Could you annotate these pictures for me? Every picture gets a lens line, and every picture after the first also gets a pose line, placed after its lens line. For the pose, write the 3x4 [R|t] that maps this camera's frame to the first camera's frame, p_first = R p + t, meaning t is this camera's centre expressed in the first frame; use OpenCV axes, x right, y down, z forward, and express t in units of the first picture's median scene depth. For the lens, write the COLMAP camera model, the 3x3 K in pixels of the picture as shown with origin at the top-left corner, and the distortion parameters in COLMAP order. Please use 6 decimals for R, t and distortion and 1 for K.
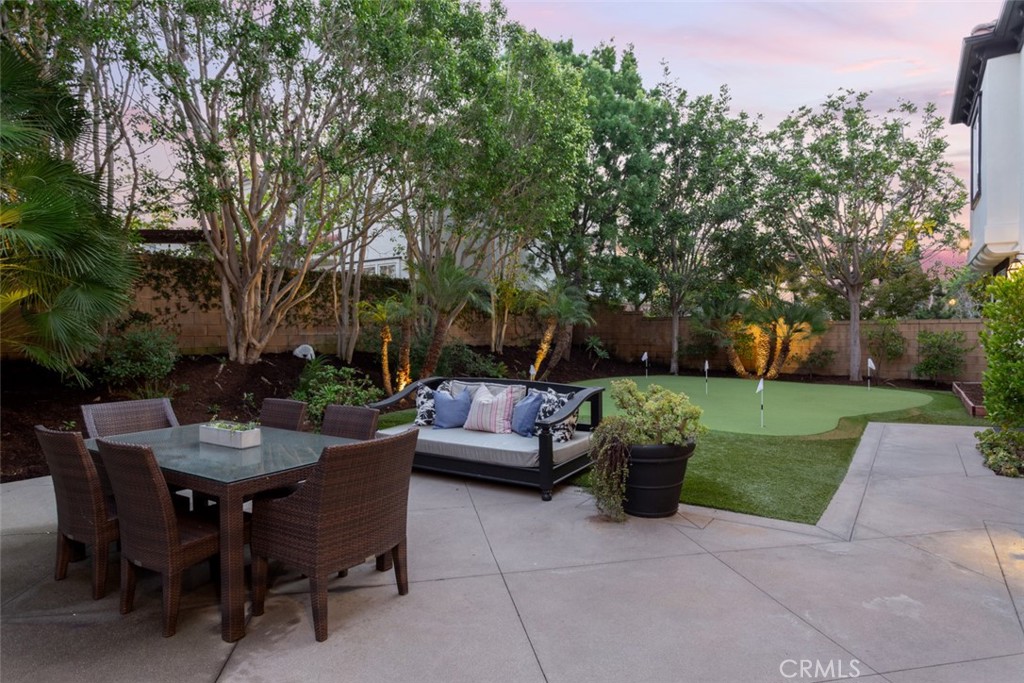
lens RADIAL K [[584.6, 0, 511.2], [0, 584.6, 340.6], [0, 0, 1]] dist [-0.003485, 0.000467]
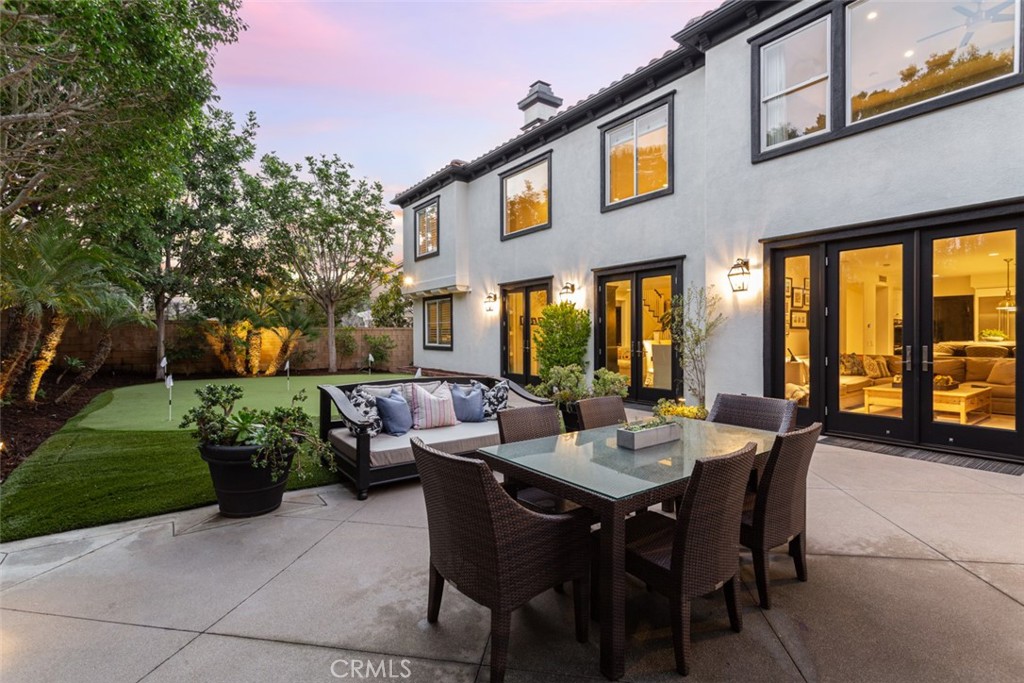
lens RADIAL K [[481.9, 0, 512.8], [0, 481.9, 339.5], [0, 0, 1]] dist [0.004635, -0.000047]
pose [[0.328595, -0.005925, 0.944452, -0.347937], [0.016407, 0.999865, 0.000564, -0.000301], [-0.944329, 0.015310, 0.328647, 0.248166]]
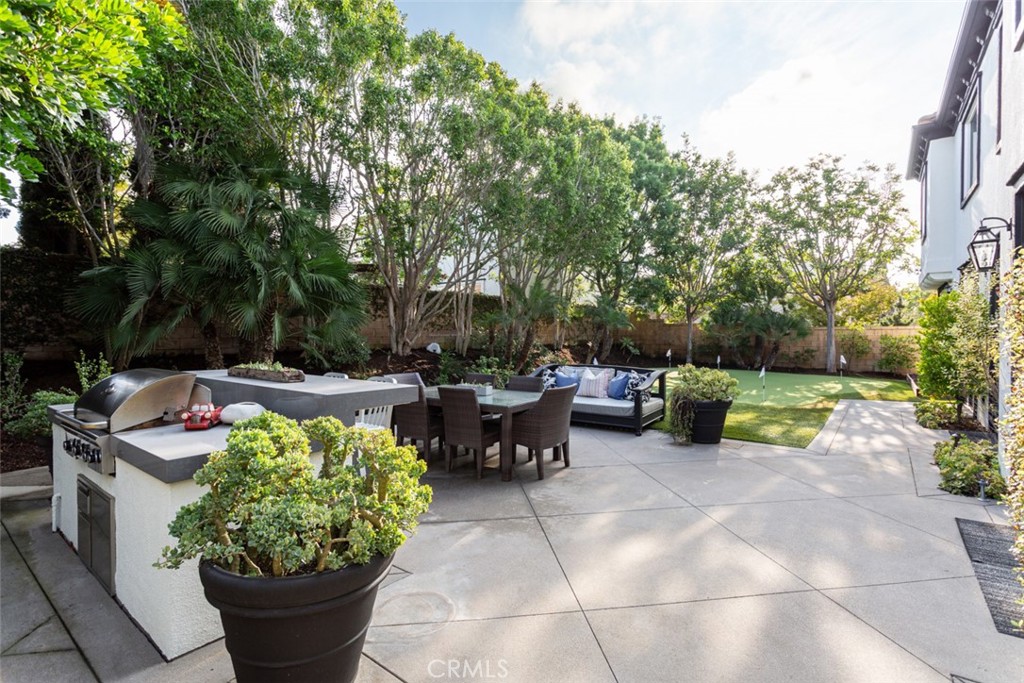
lens RADIAL K [[481.9, 0, 511.6], [0, 481.9, 338.9], [0, 0, 1]] dist [0.004635, -0.000047]
pose [[0.998546, 0.004413, -0.053735, -0.080622], [-0.004635, 0.999981, -0.004004, 0.000669], [0.053716, 0.004247, 0.998547, -0.141354]]
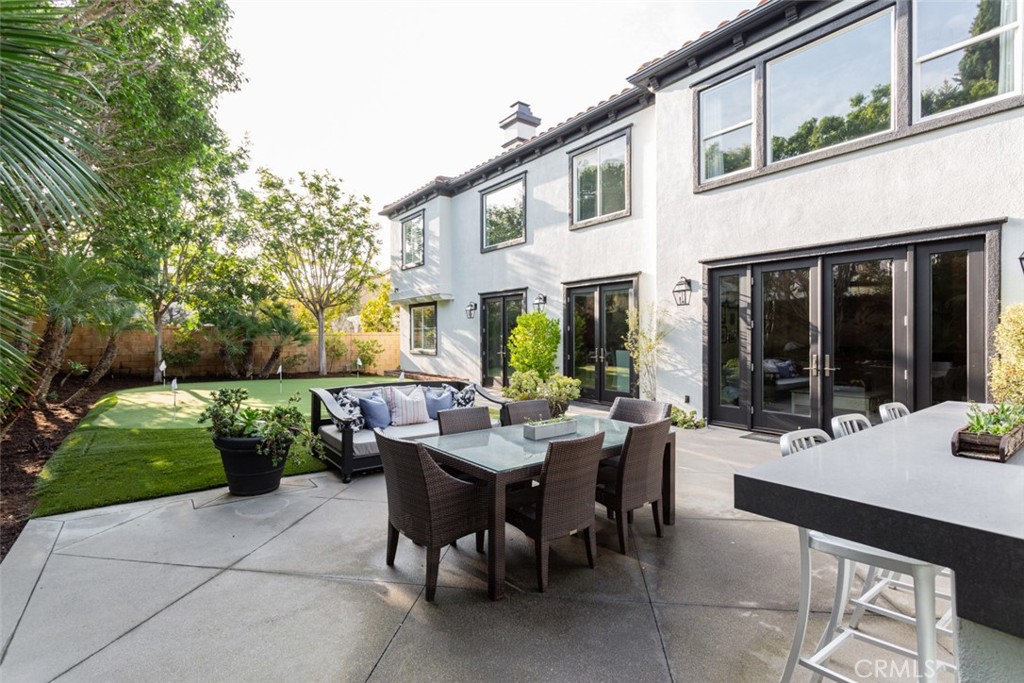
lens RADIAL K [[481.9, 0, 513.0], [0, 481.9, 339.0], [0, 0, 1]] dist [0.004635, -0.000047]
pose [[0.311921, -0.000773, 0.950108, -0.401451], [0.015189, 0.999876, -0.004174, -0.007168], [-0.949987, 0.015733, 0.311894, 0.203035]]
